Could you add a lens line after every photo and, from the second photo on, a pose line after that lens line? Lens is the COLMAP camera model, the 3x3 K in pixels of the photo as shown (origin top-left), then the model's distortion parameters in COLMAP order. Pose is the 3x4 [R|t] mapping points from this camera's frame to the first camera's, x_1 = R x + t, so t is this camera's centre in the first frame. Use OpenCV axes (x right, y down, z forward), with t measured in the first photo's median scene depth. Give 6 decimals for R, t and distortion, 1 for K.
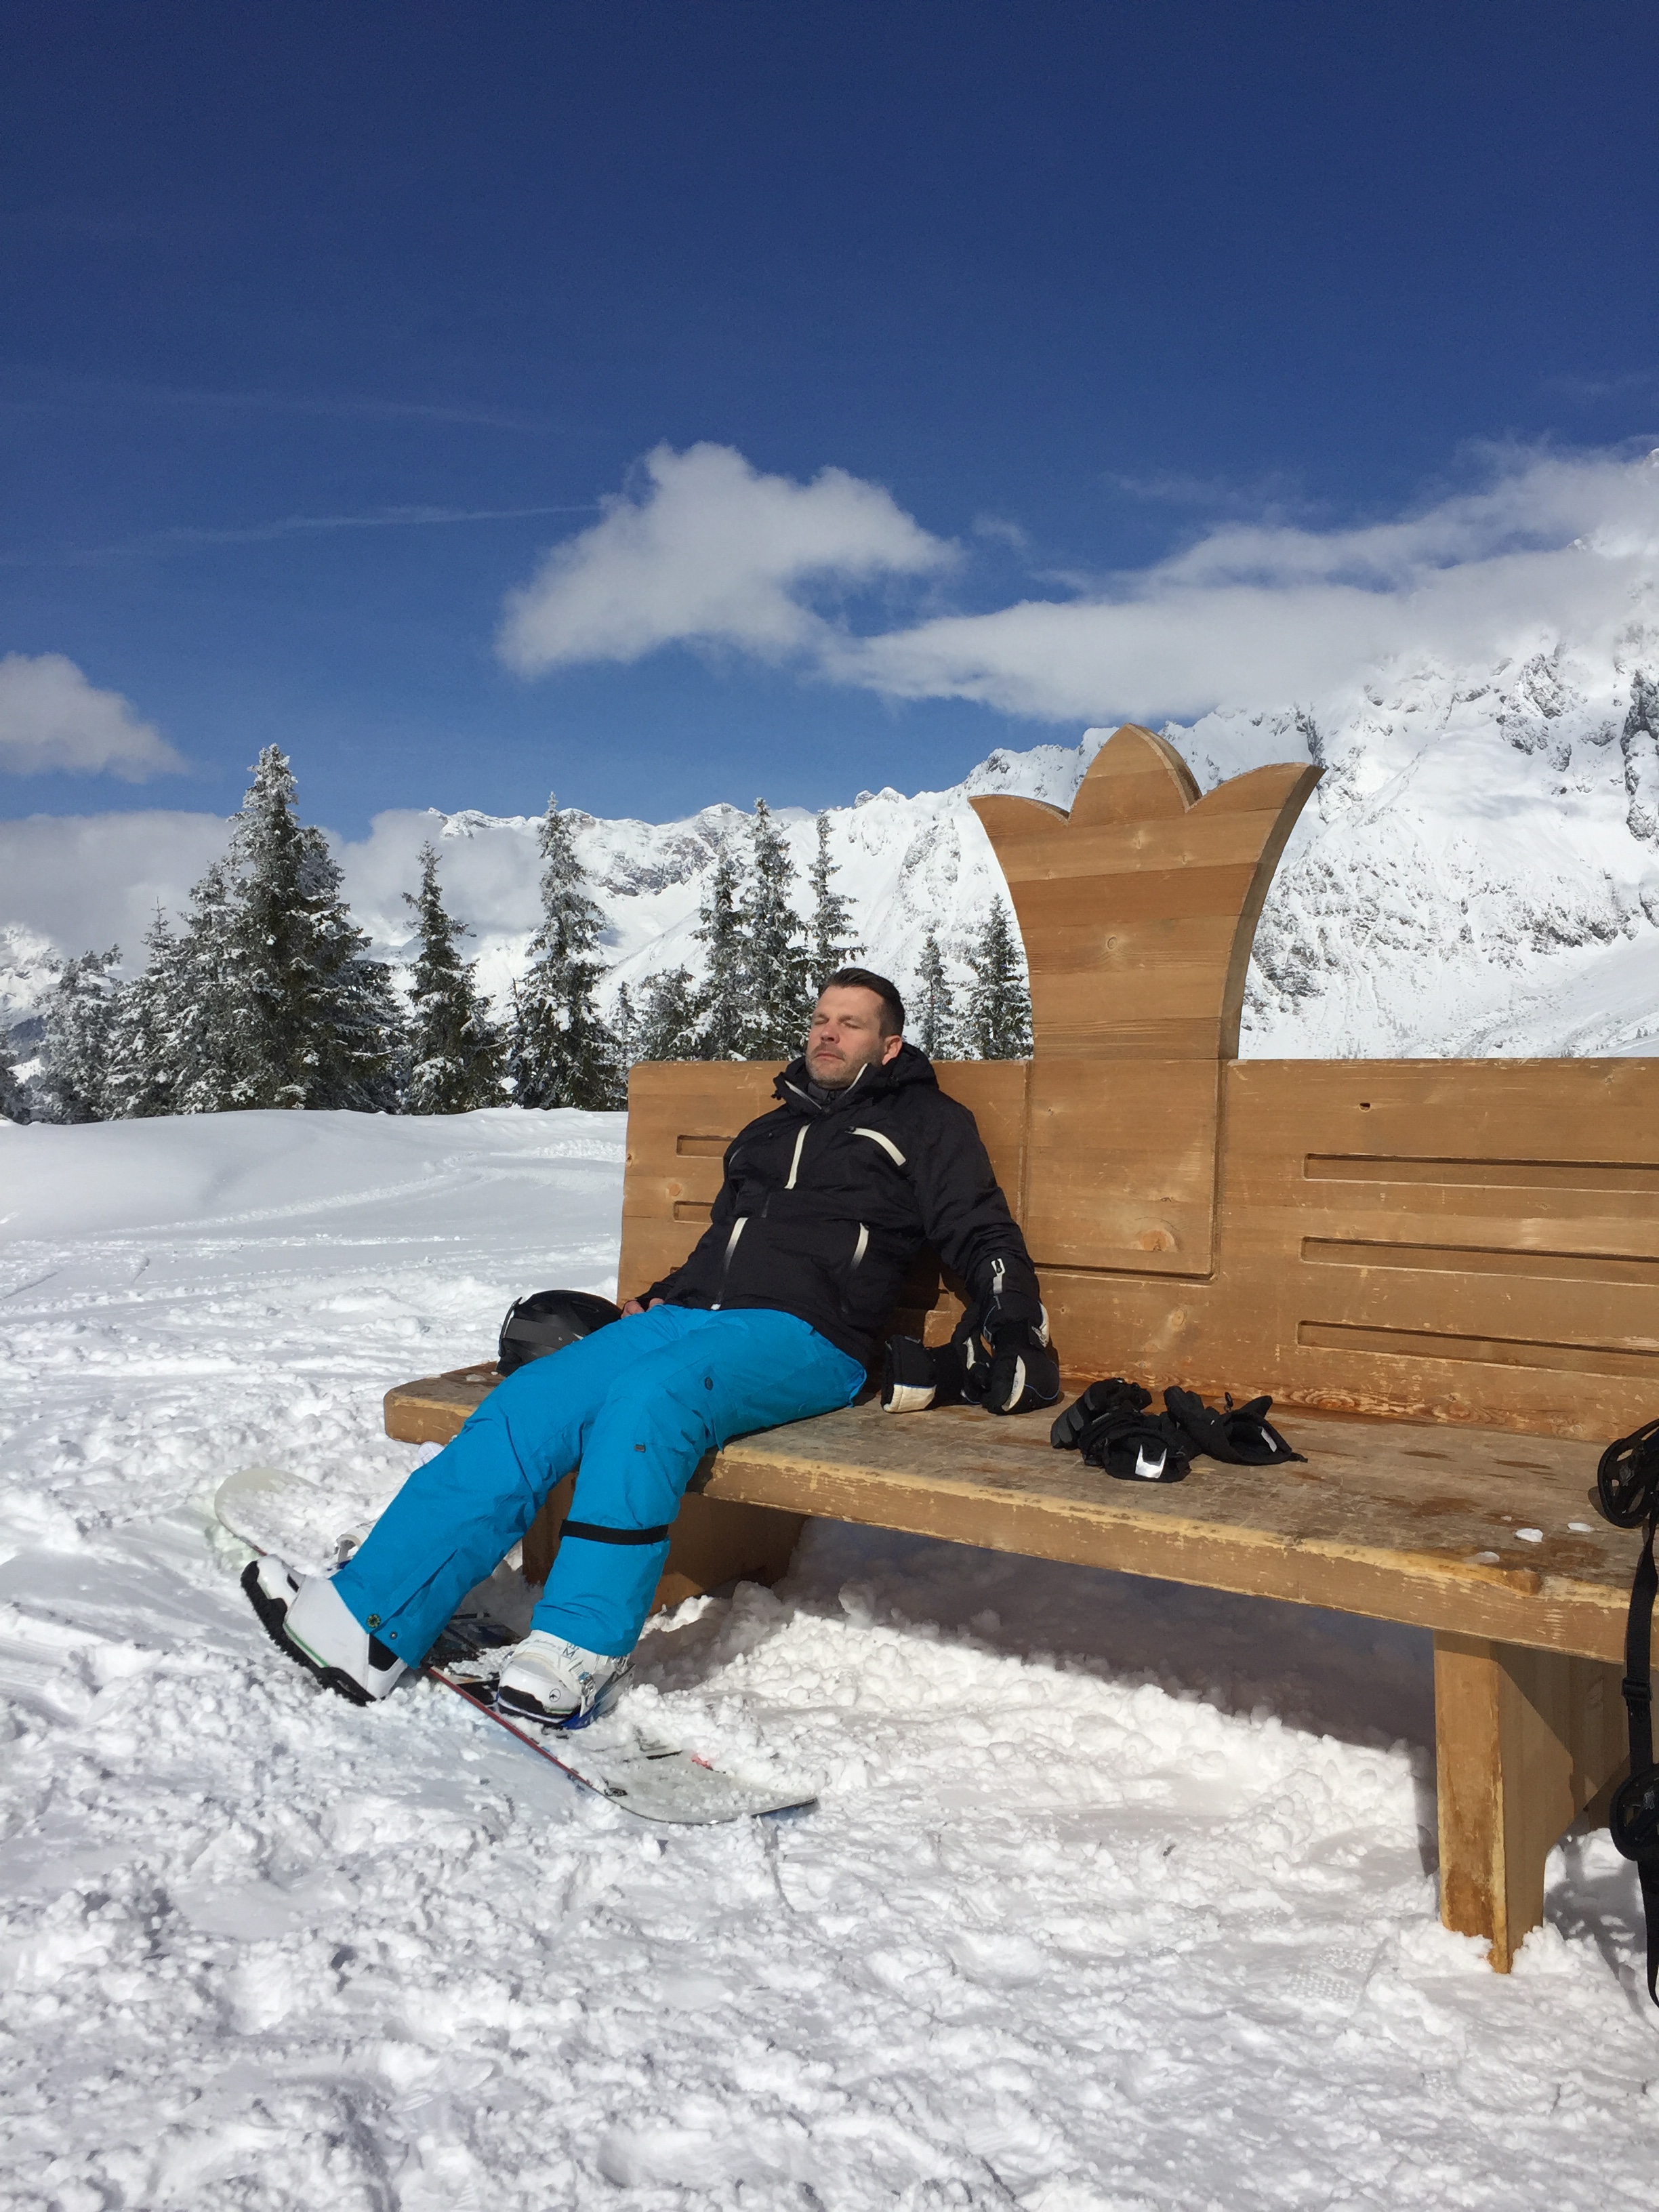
lens RADIAL K [[1896.3, 0, 845.8], [0, 1896.3, 1122.6], [0, 0, 1]] dist [0.079490, -0.094331]
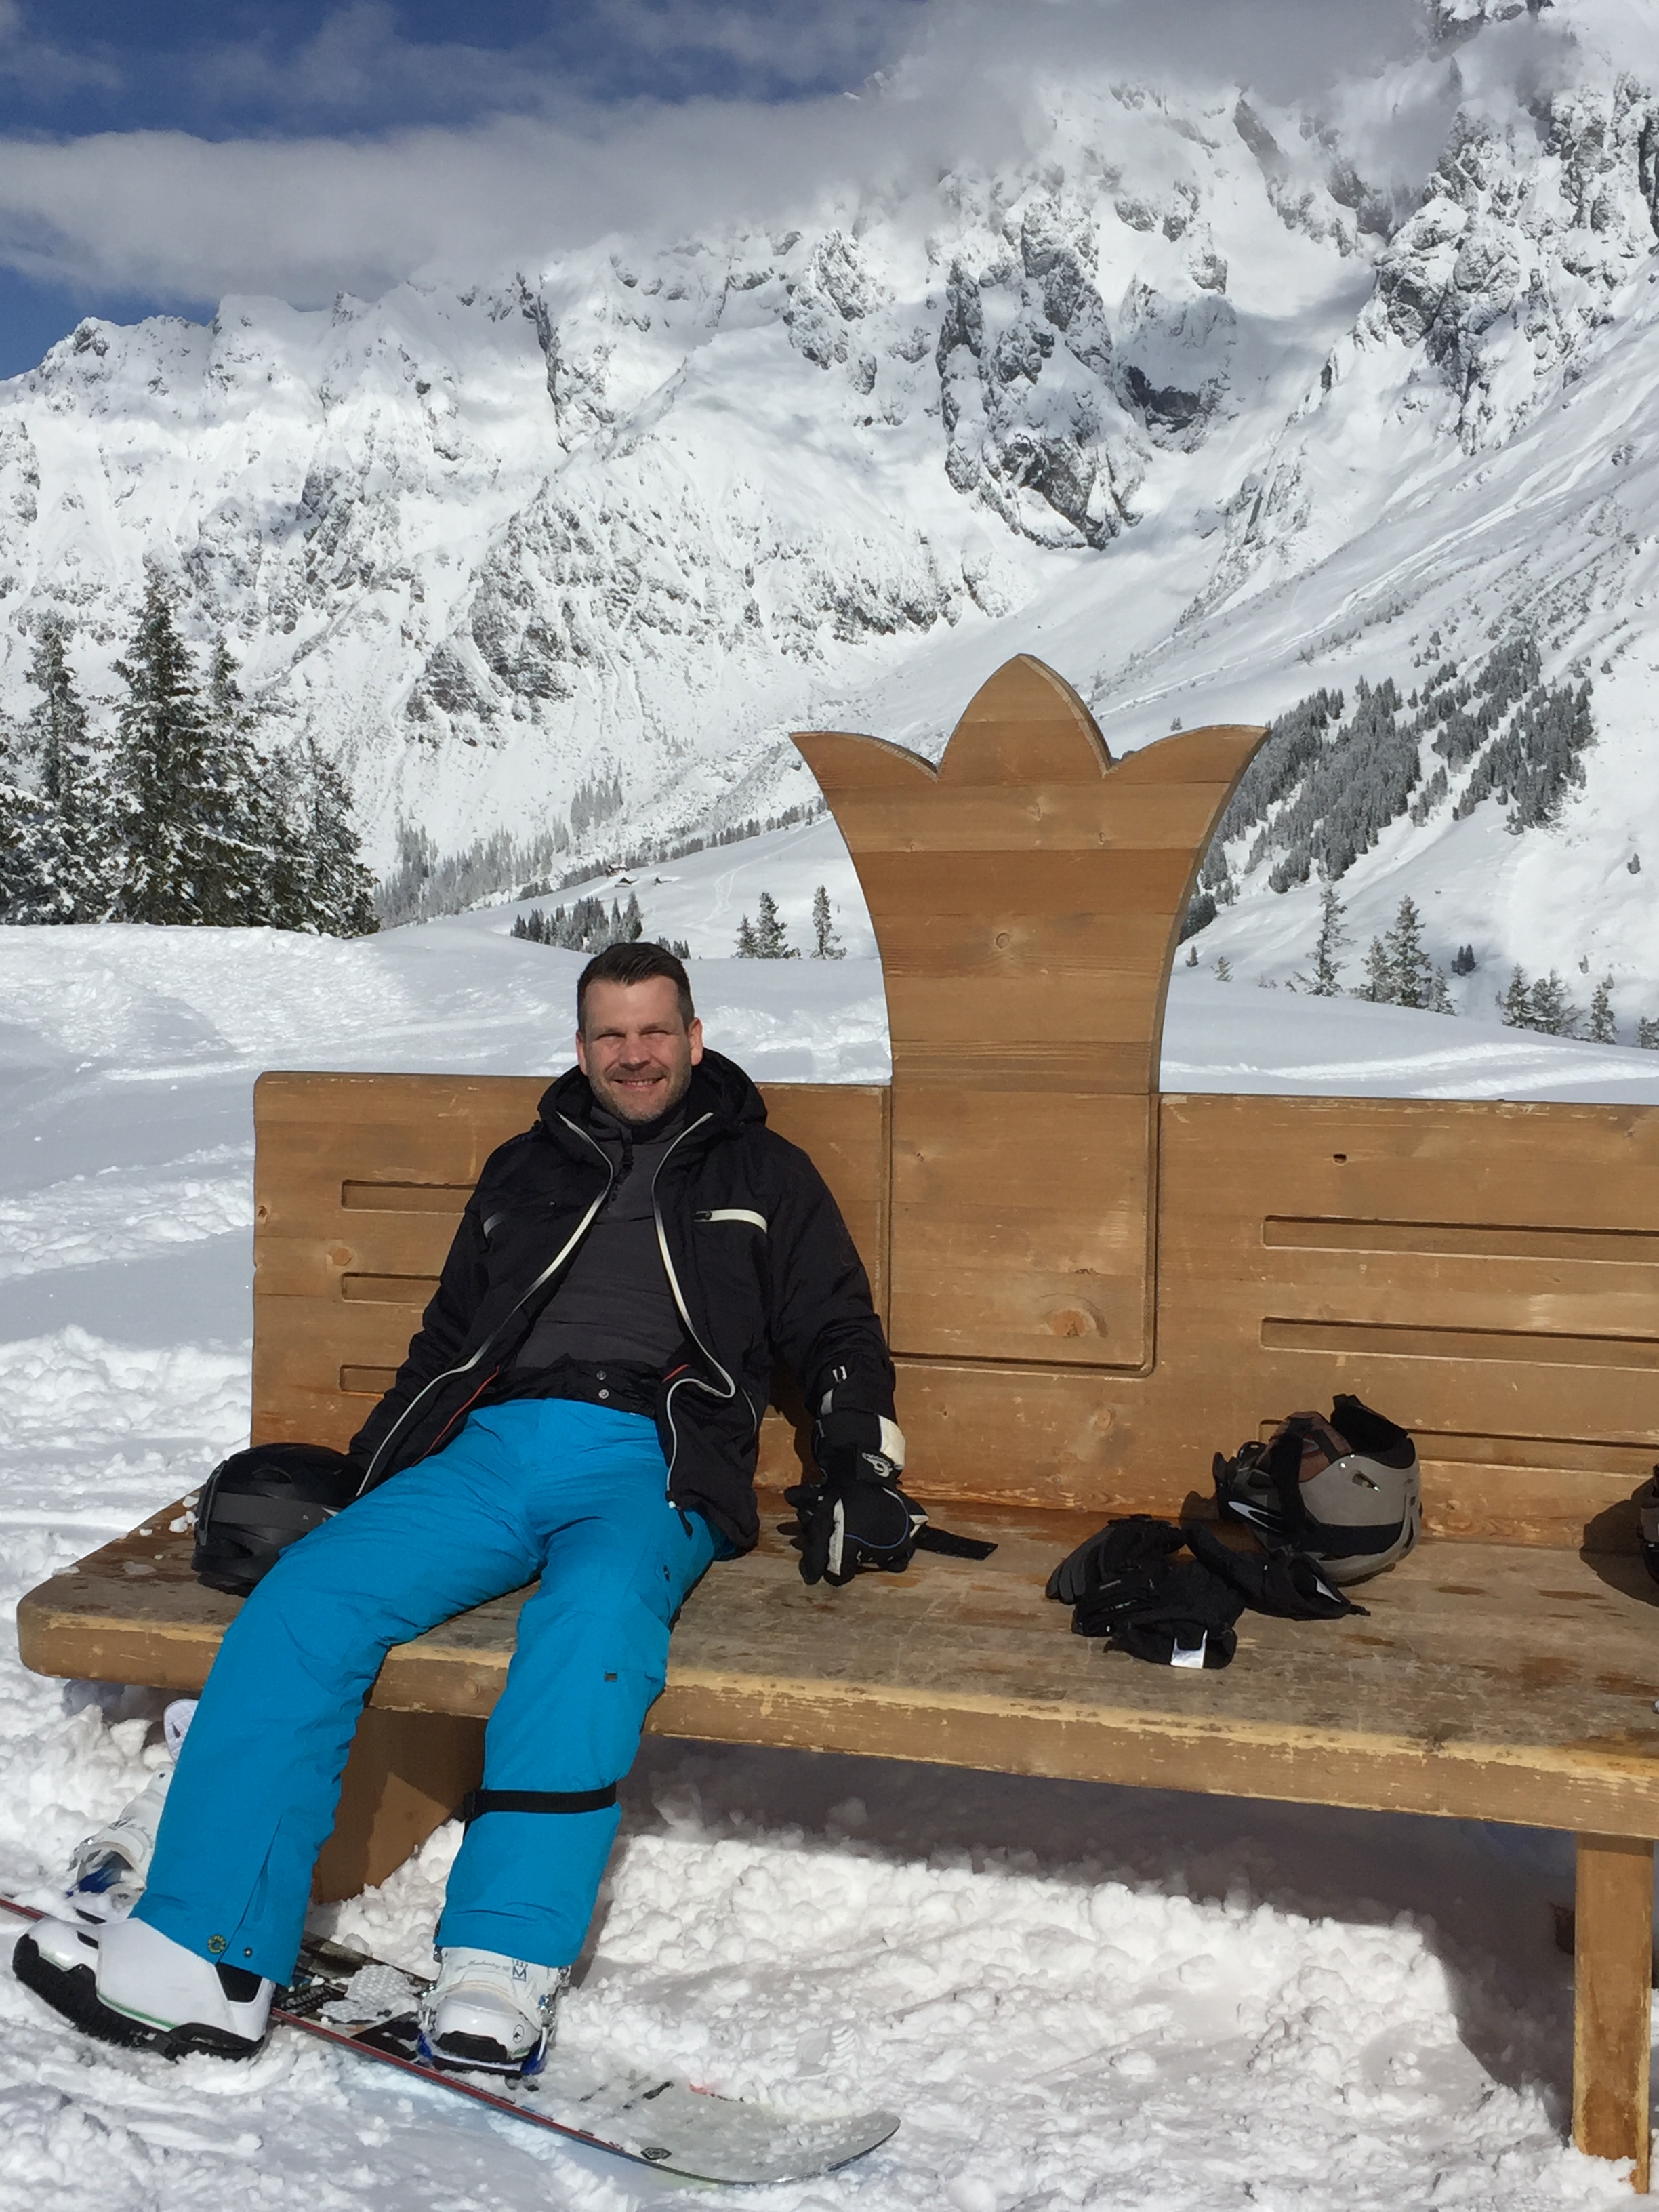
lens RADIAL K [[2684.5, 0, 857.9], [0, 2684.5, 1117.1], [0, 0, 1]] dist [0.049176, 0.000000]
pose [[0.937510, -0.043190, 0.345269, -0.304784], [0.011506, 0.995572, 0.093295, -0.130017], [-0.347769, -0.083492, 0.933855, -0.005240]]
